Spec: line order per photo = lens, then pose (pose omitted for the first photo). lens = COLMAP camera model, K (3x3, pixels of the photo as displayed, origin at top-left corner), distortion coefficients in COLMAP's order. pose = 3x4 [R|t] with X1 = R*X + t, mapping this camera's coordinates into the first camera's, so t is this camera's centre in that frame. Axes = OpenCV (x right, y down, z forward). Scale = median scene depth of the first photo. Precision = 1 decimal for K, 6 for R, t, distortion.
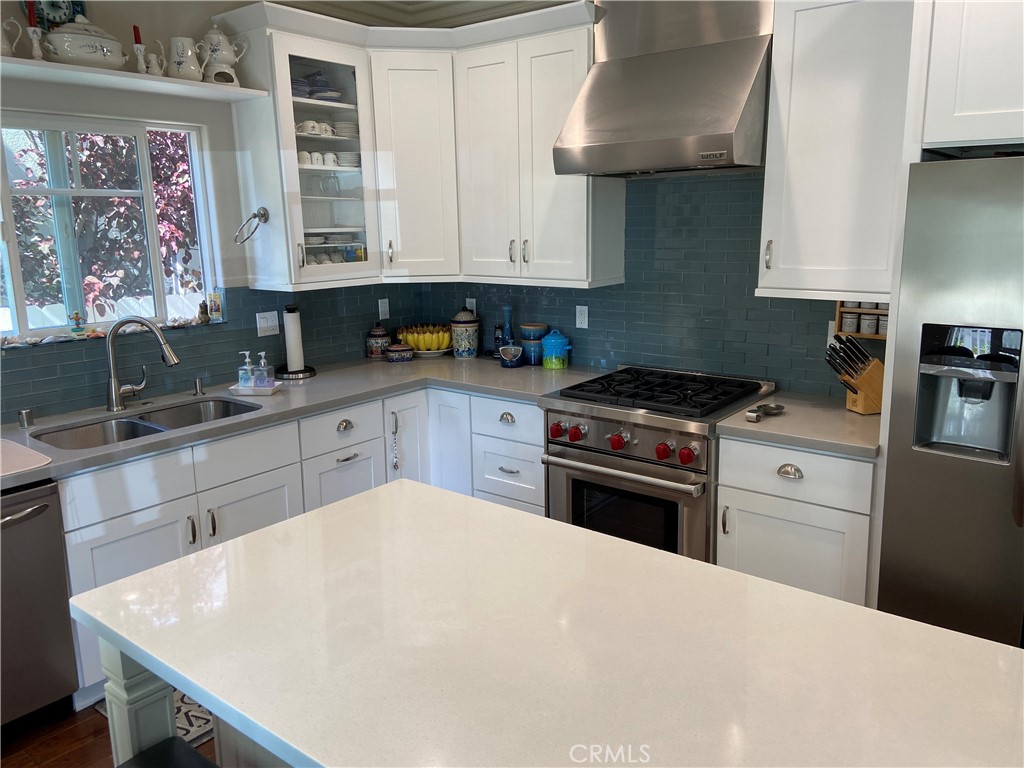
lens RADIAL K [[770.4, 0, 513.2], [0, 770.4, 377.9], [0, 0, 1]] dist [0.121000, -0.143664]
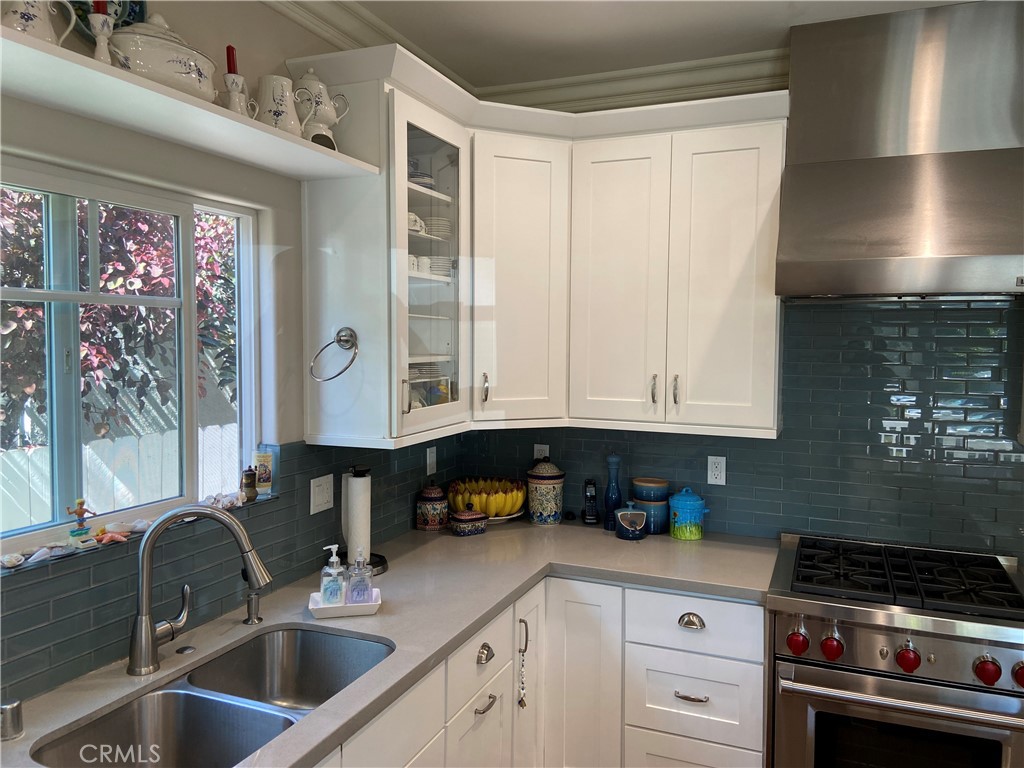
lens RADIAL K [[770.4, 0, 513.7], [0, 770.4, 375.2], [0, 0, 1]] dist [0.121000, -0.143664]
pose [[0.962169, 0.010404, 0.272255, -0.348305], [0.032058, 0.988006, -0.151051, -0.065561], [-0.270561, 0.154064, 0.950295, 0.304092]]
